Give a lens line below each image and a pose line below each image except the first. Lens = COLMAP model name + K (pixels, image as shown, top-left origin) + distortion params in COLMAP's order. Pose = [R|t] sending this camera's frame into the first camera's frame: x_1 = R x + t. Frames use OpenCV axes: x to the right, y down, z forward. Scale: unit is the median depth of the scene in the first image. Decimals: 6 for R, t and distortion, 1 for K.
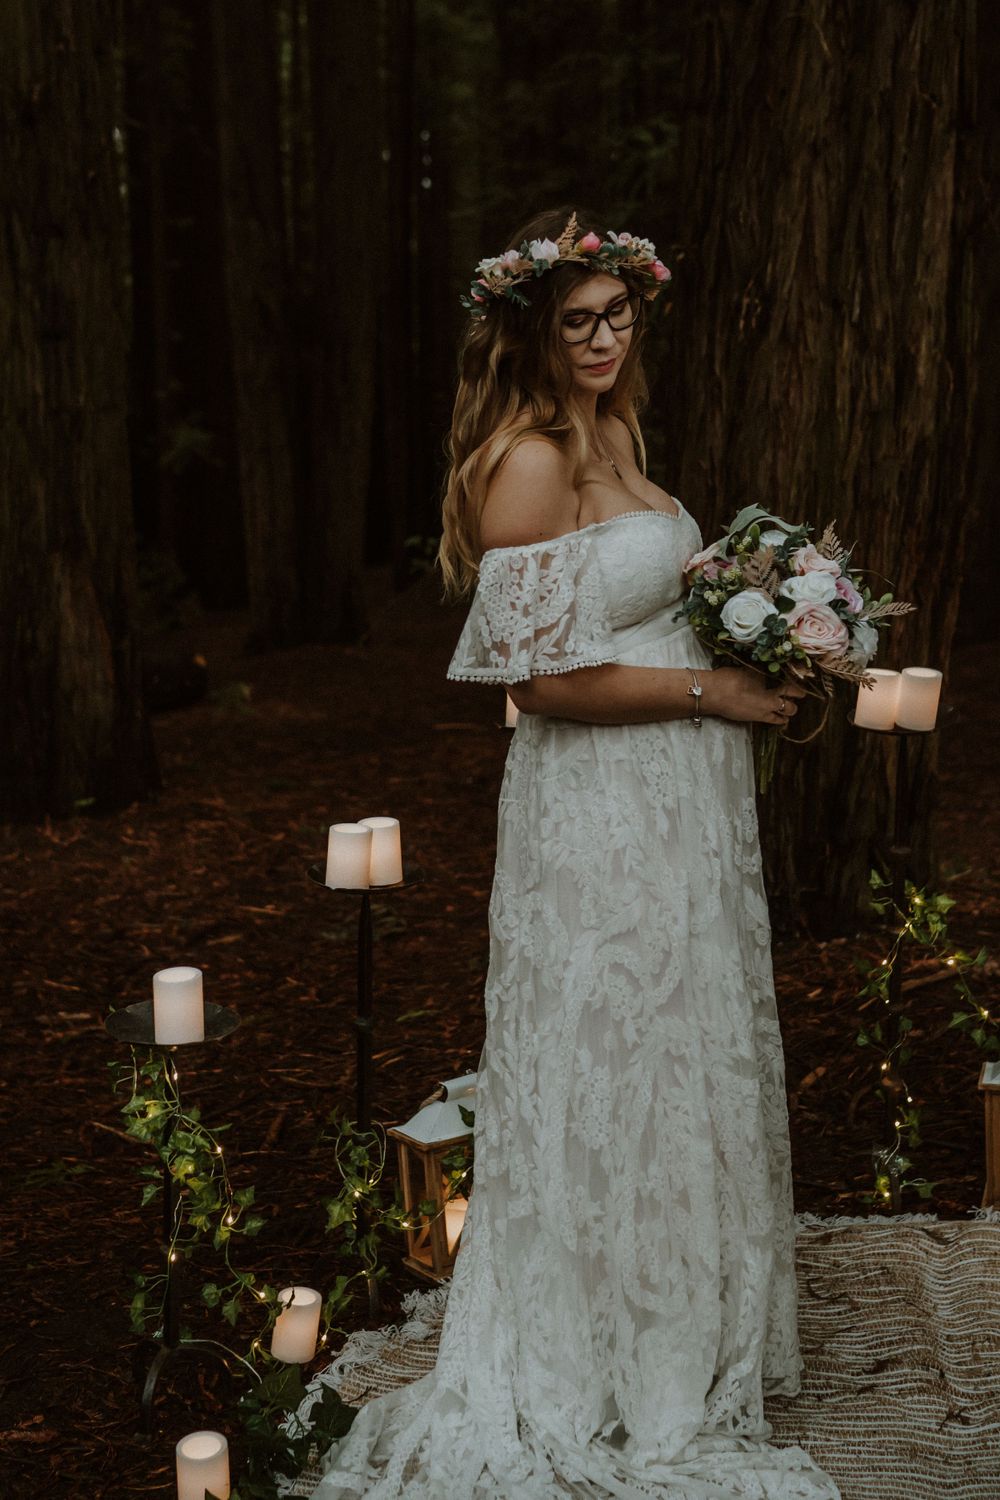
lens RADIAL K [[1793.6, 0, 453.4], [0, 1793.6, 660.3], [0, 0, 1]] dist [-0.108416, 0.146340]
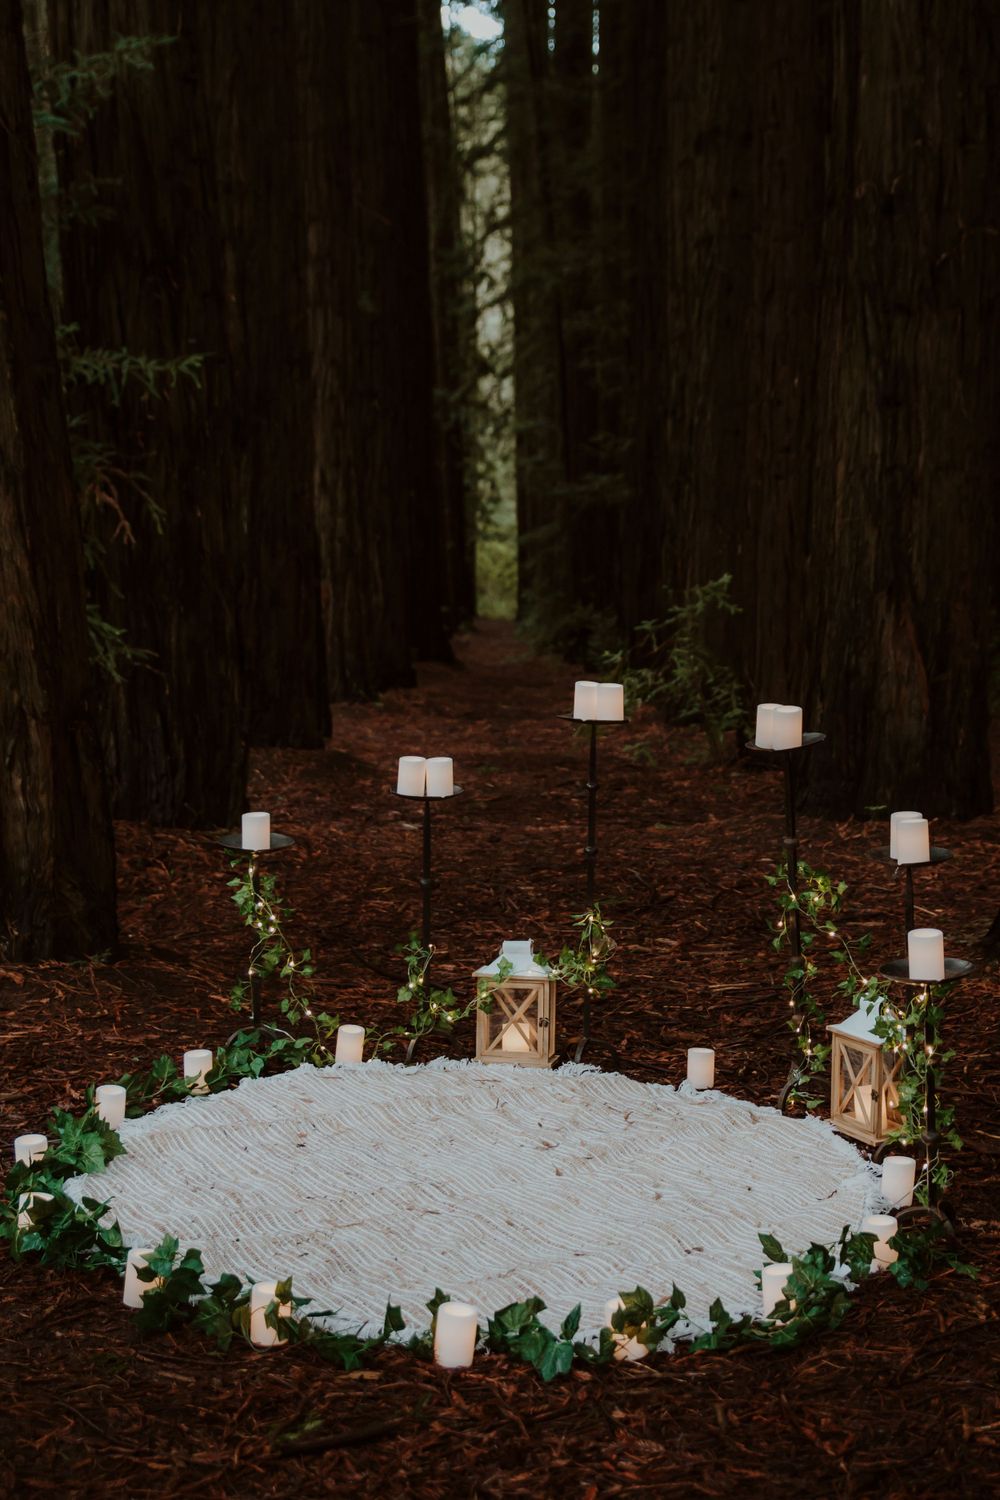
lens RADIAL K [[2014.9, 0, 604.5], [0, 2014.9, 867.8], [0, 0, 1]] dist [-0.031252, 0.251224]
pose [[0.750549, 0.155831, -0.642178, 0.832425], [-0.104901, 0.987571, 0.117041, -0.028132], [0.652436, -0.020480, 0.757567, -0.190061]]
